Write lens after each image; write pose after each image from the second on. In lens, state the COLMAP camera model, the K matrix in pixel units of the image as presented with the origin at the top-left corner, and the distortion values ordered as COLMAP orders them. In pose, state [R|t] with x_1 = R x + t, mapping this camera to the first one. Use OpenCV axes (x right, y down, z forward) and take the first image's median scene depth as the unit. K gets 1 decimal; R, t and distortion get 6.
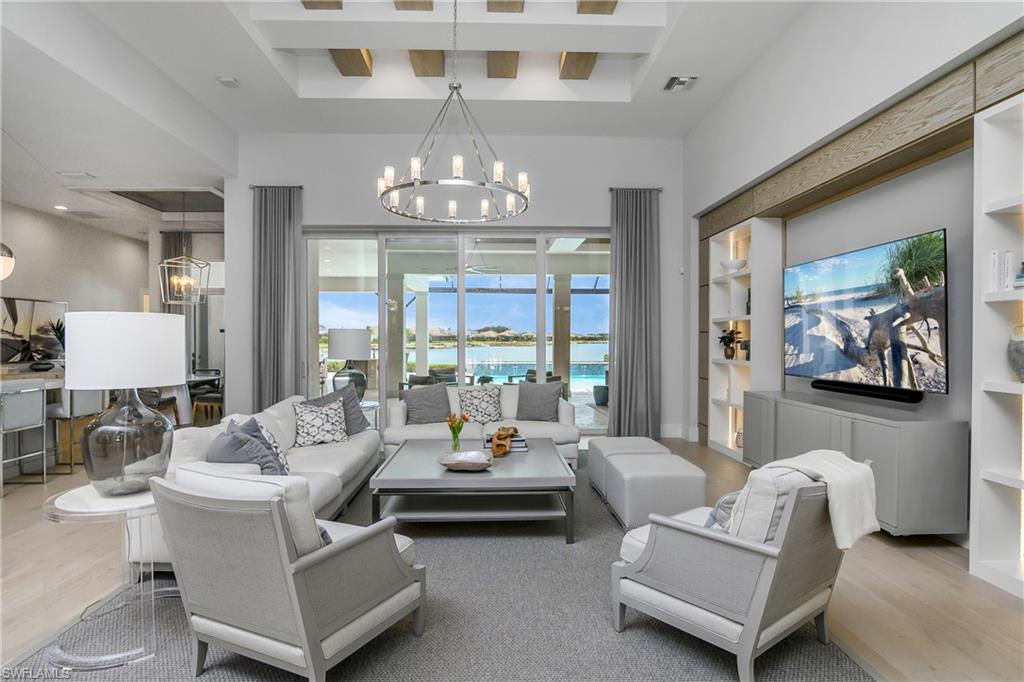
lens RADIAL K [[511.8, 0, 508.9], [0, 511.8, 344.9], [0, 0, 1]] dist [-0.023198, -0.000058]
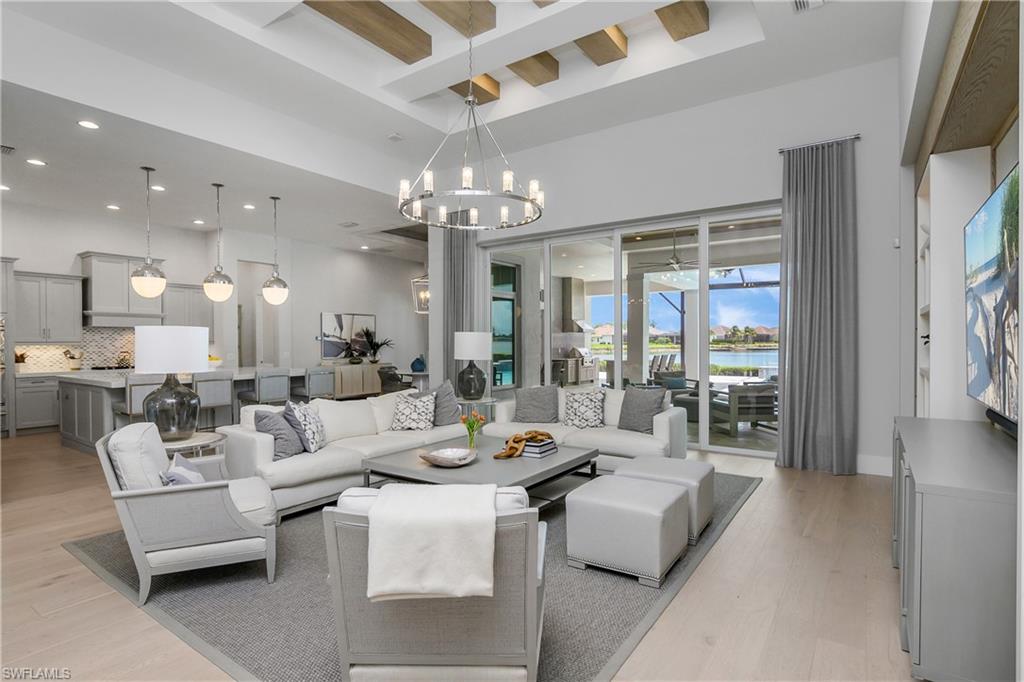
lens RADIAL K [[511.8, 0, 508.9], [0, 511.8, 344.9], [0, 0, 1]] dist [-0.023198, -0.000058]
pose [[0.803466, 0.000997, -0.595350, 0.585871], [-0.001649, 0.999998, -0.000550, -0.003970], [0.595349, 0.001424, 0.803466, 0.201821]]
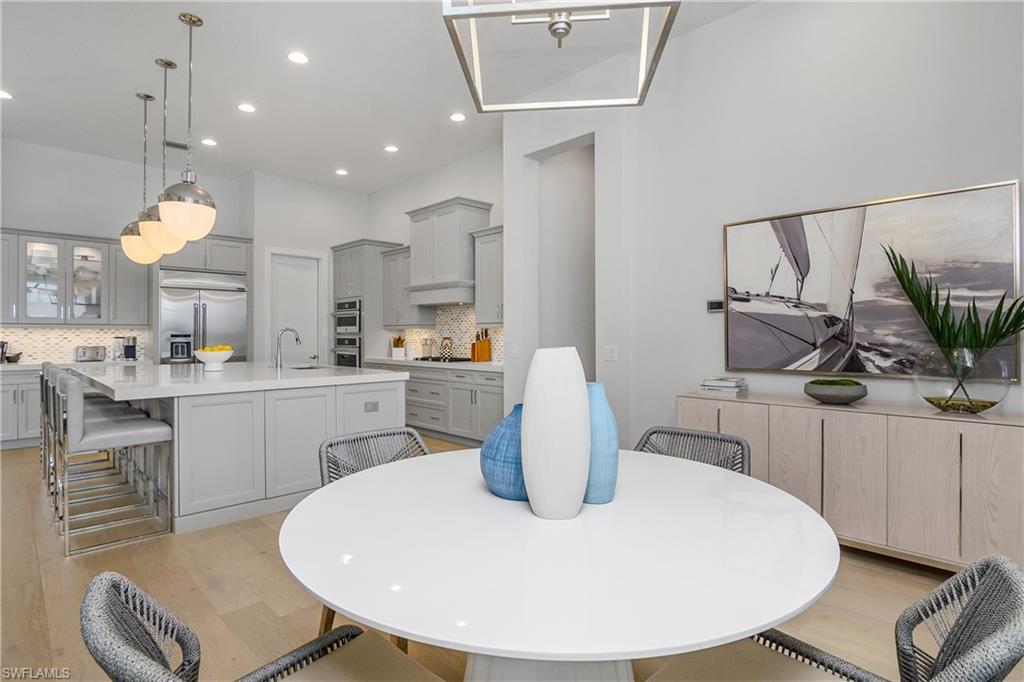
lens RADIAL K [[511.8, 0, 508.9], [0, 511.8, 344.9], [0, 0, 1]] dist [-0.023198, -0.000058]
pose [[-0.727044, 0.014485, -0.686438, -1.106413], [-0.004990, 0.999640, 0.026379, 0.006415], [0.686572, 0.022604, -0.726710, 2.324644]]
